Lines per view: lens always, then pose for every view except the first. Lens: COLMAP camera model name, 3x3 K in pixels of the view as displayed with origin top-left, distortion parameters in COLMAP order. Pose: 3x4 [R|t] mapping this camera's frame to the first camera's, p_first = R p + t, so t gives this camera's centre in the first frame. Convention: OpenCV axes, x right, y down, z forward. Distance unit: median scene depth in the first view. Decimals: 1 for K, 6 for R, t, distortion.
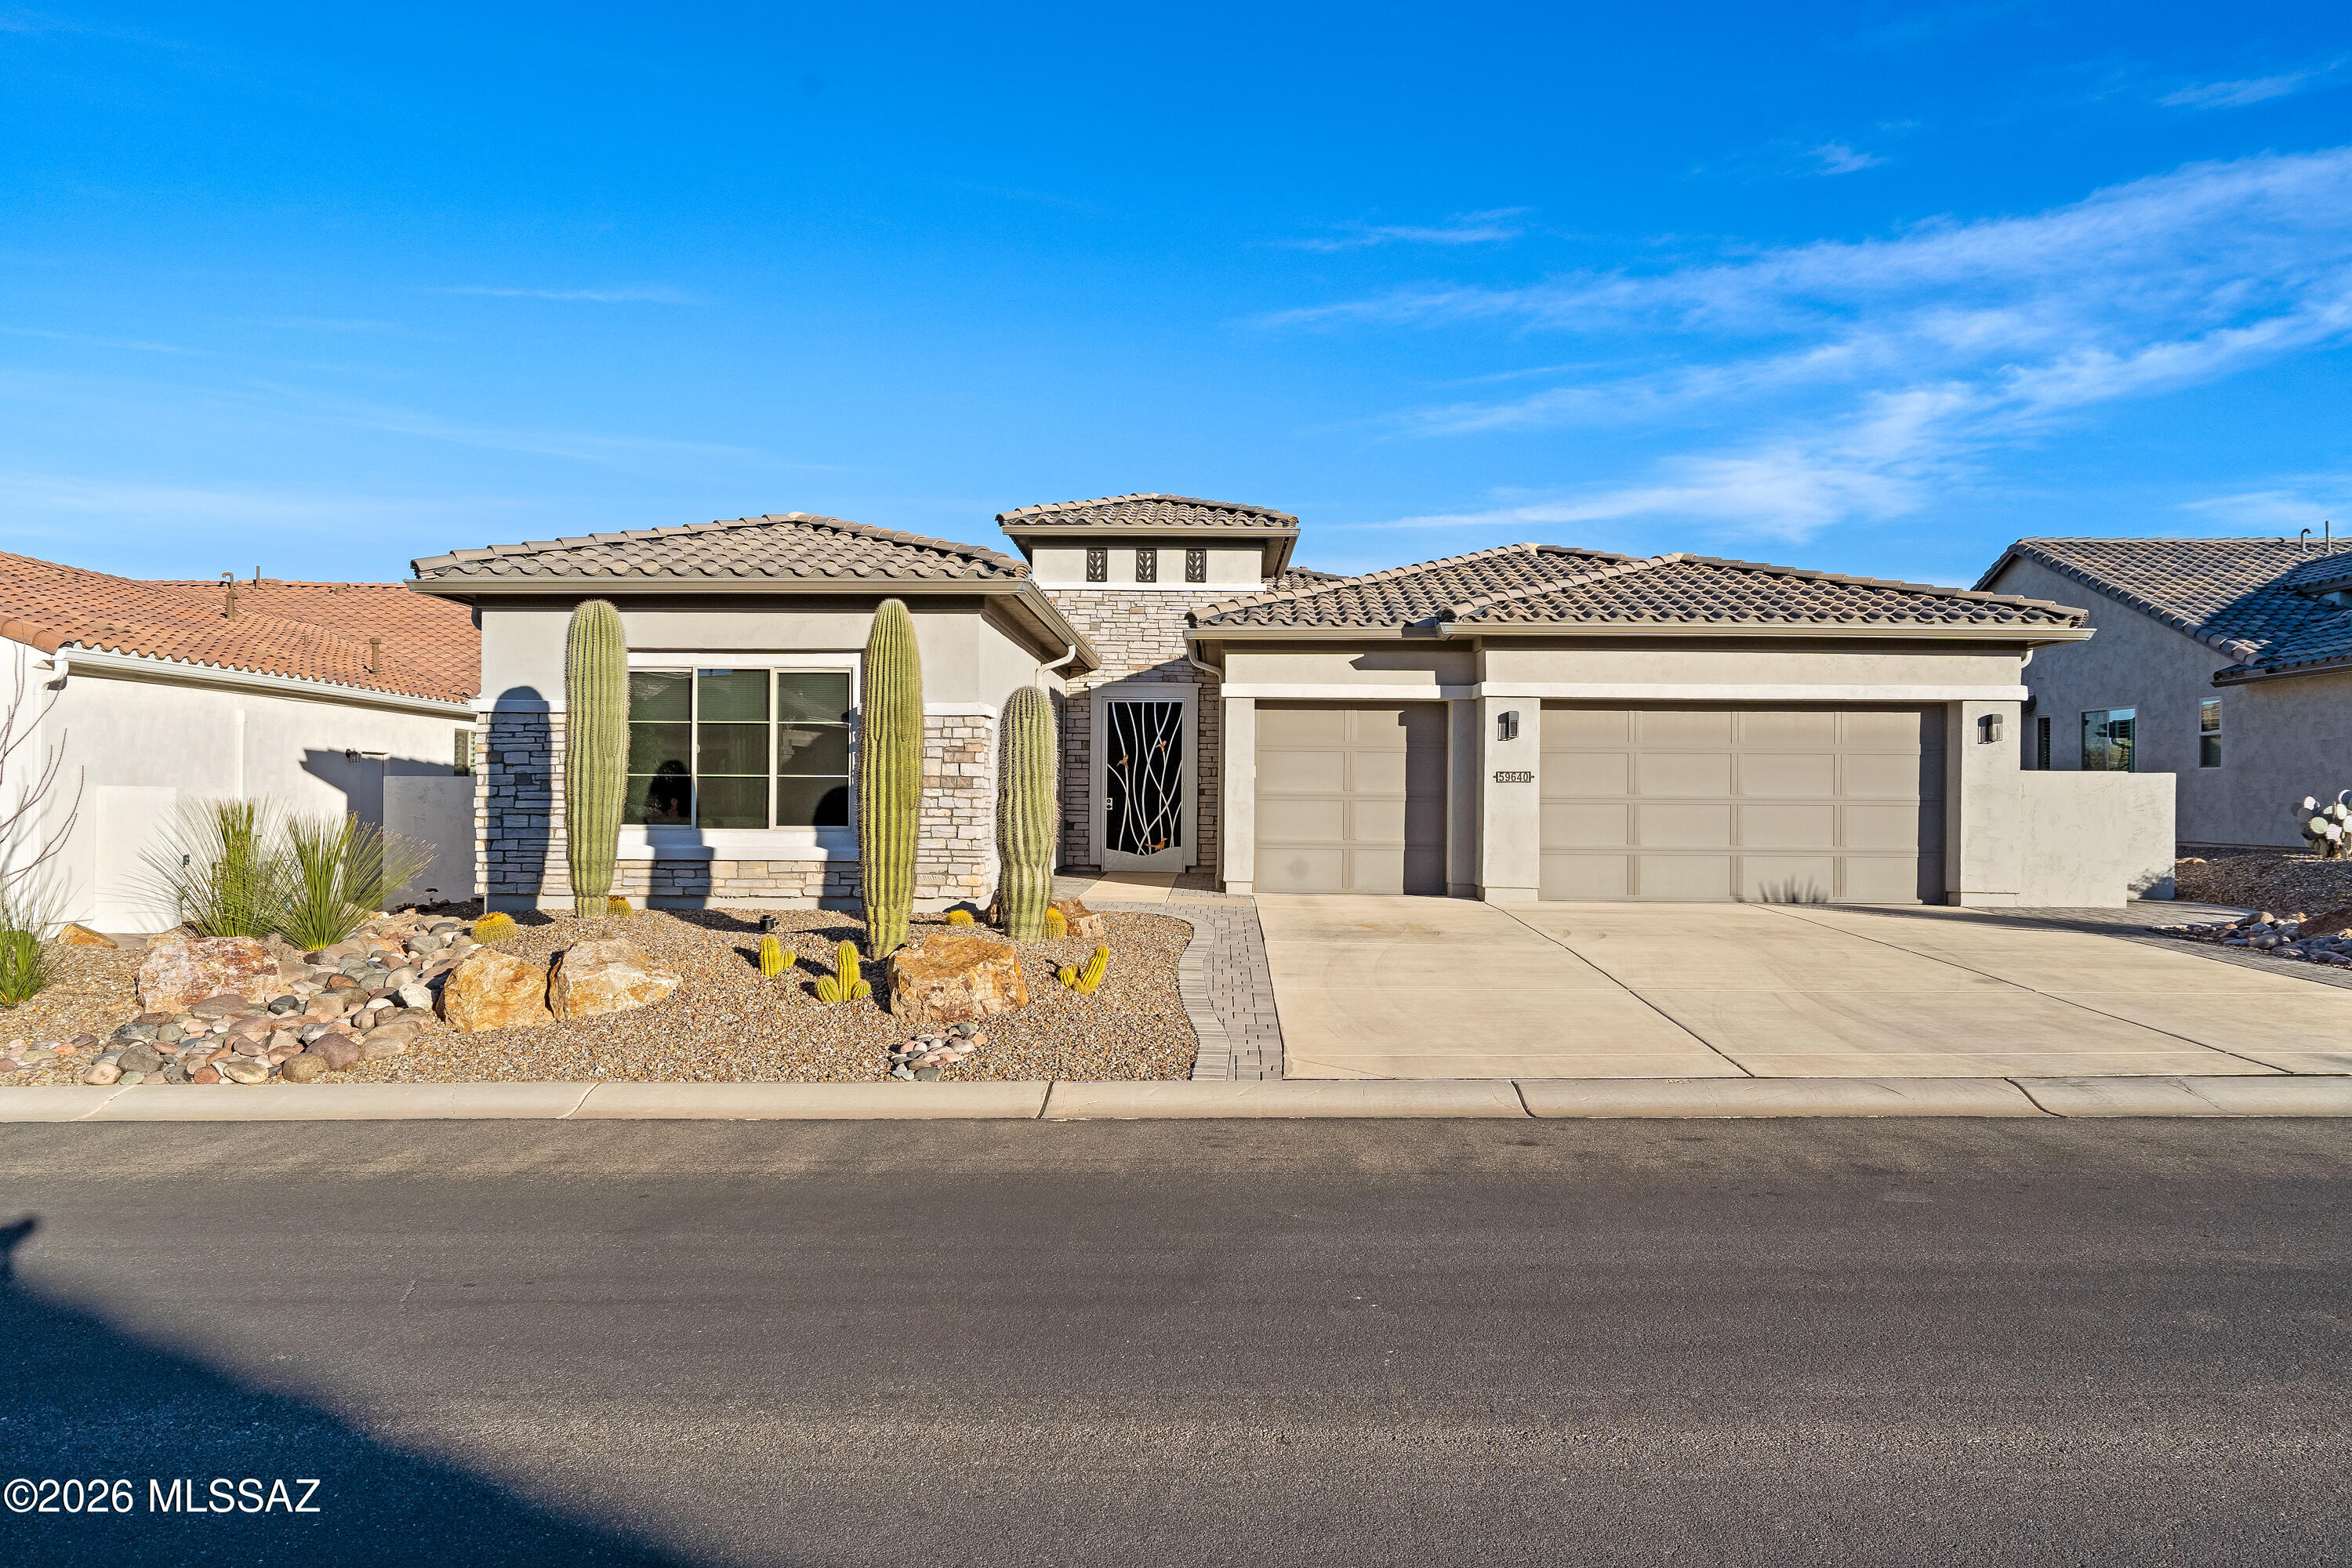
lens RADIAL K [[1539.9, 0, 1176.1], [0, 1539.9, 773.8], [0, 0, 1]] dist [0.001041, -0.000993]
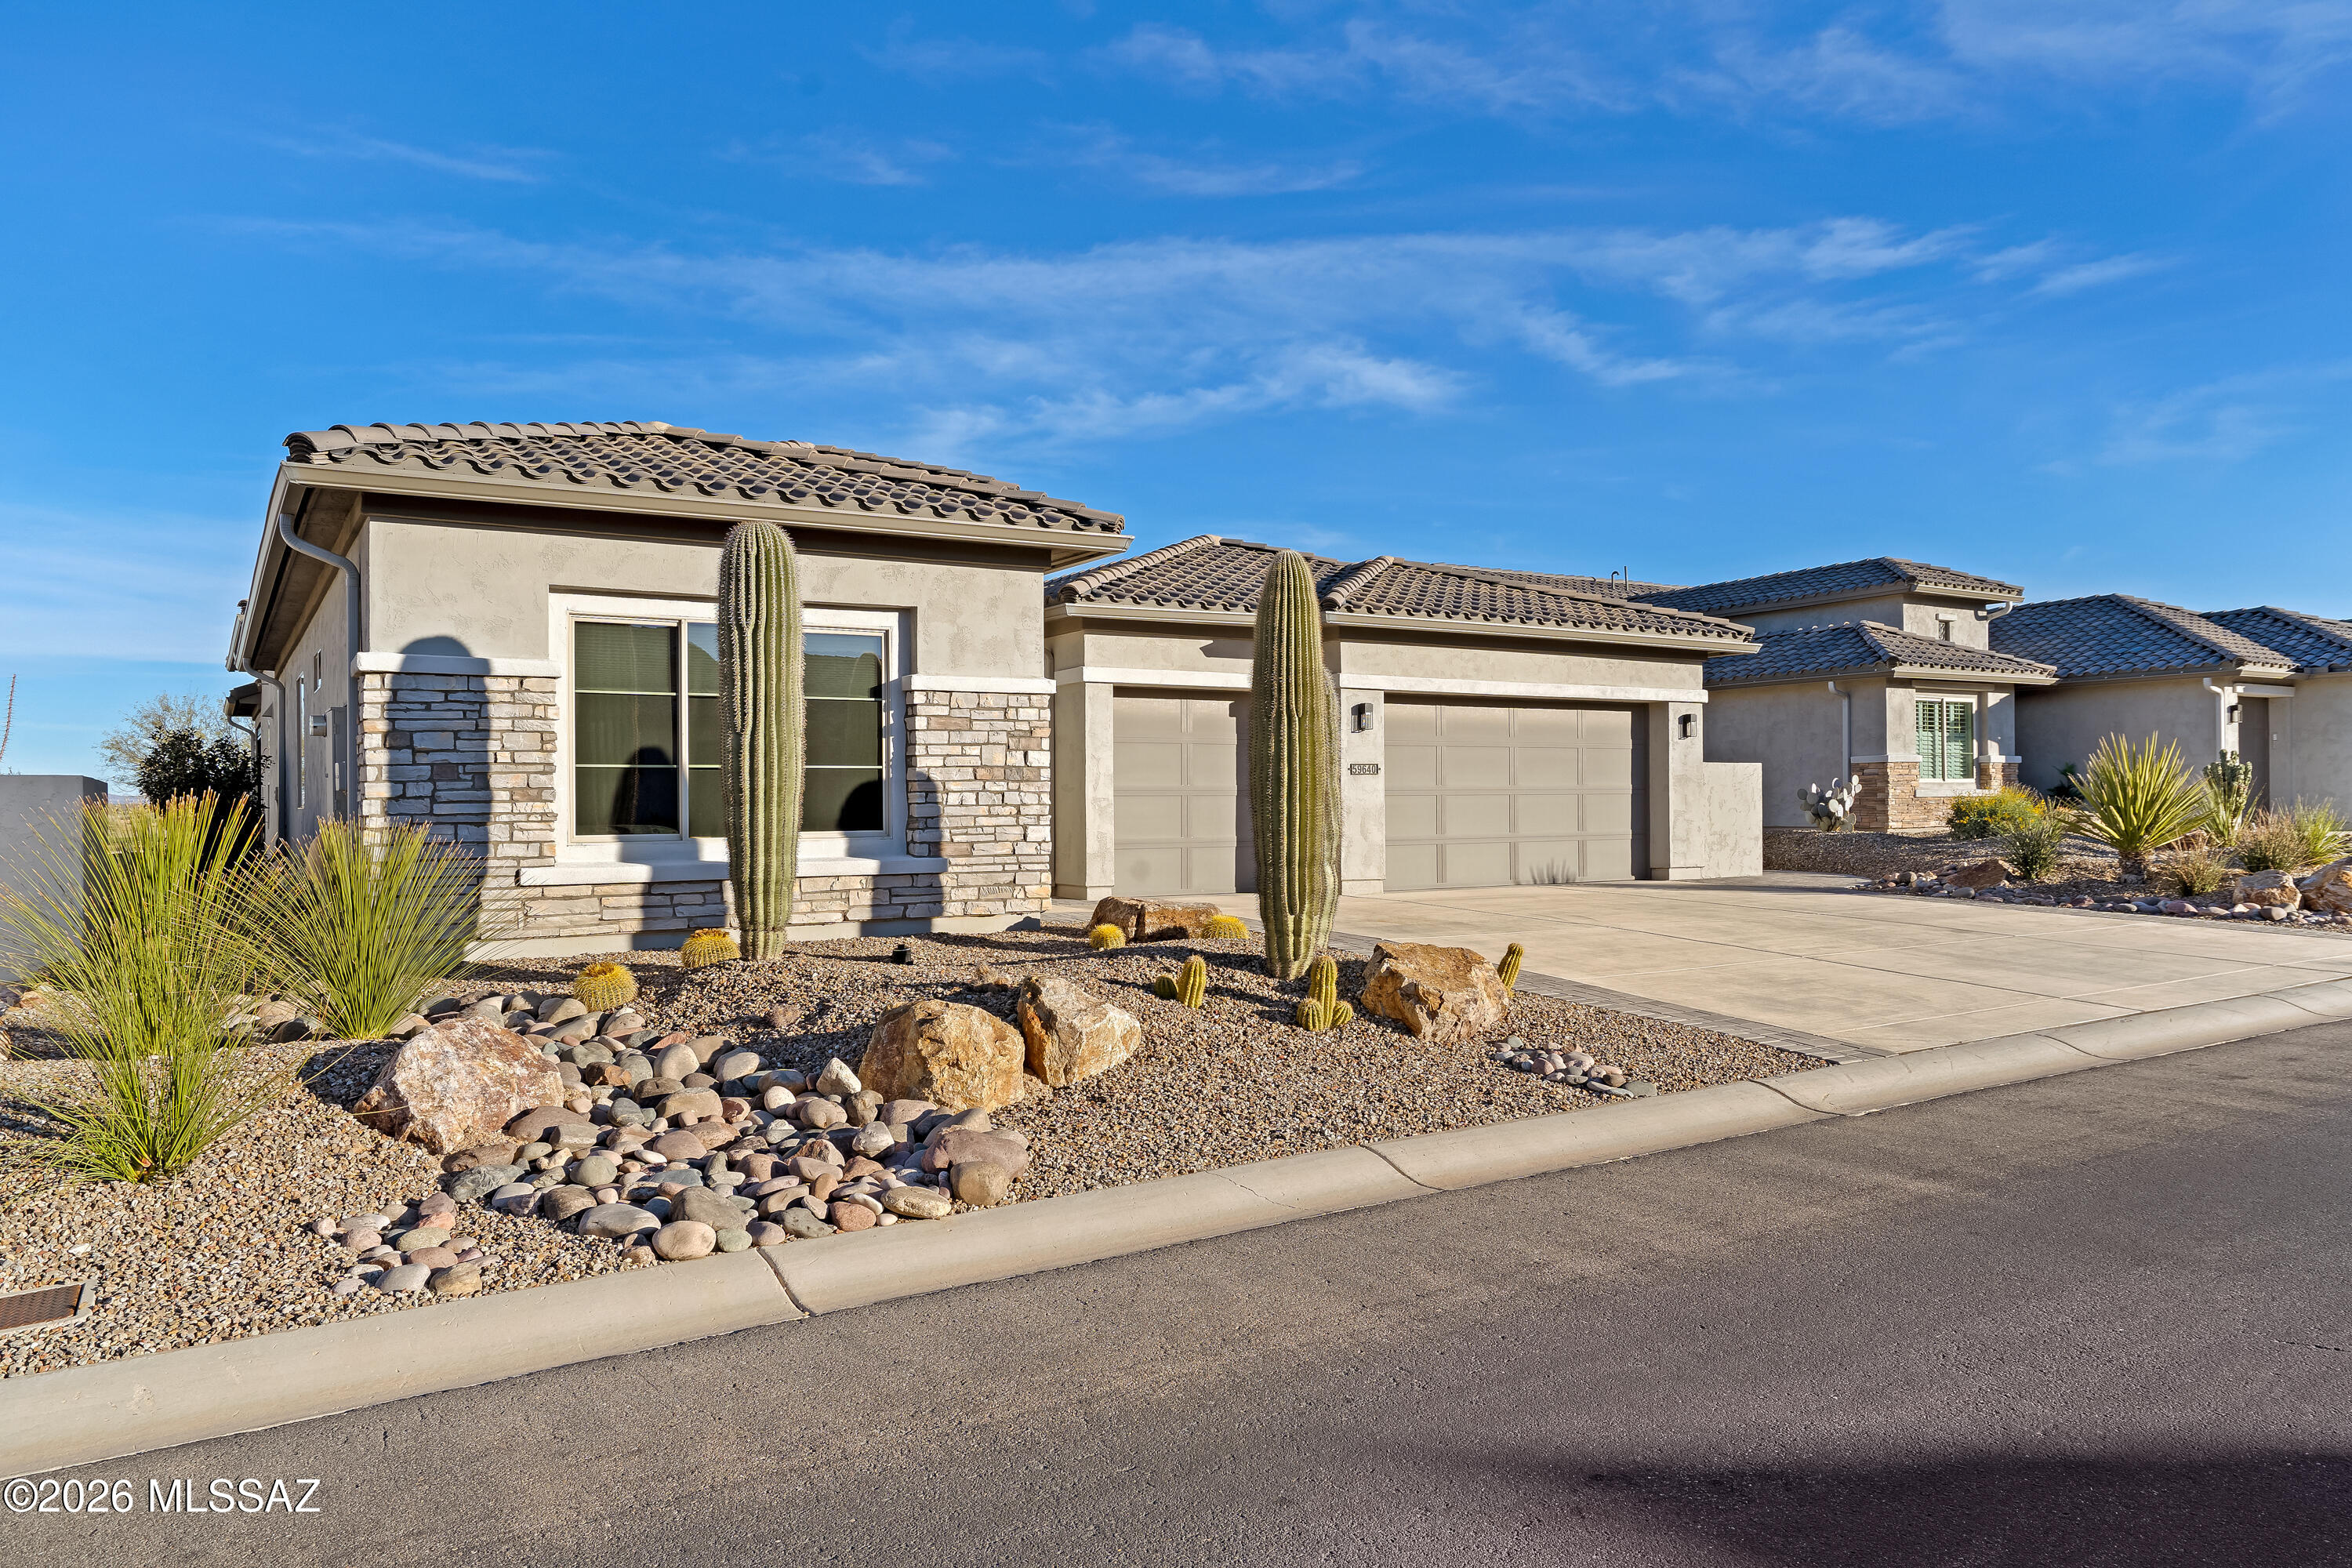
lens RADIAL K [[1633.8, 0, 1176.0], [0, 1633.8, 784.0], [0, 0, 1]] dist [0.007898, 0.003848]
pose [[0.830745, -0.007554, 0.556601, -0.448383], [0.006719, 0.999971, 0.003542, 0.006705], [-0.556612, 0.000797, 0.830772, 0.176137]]
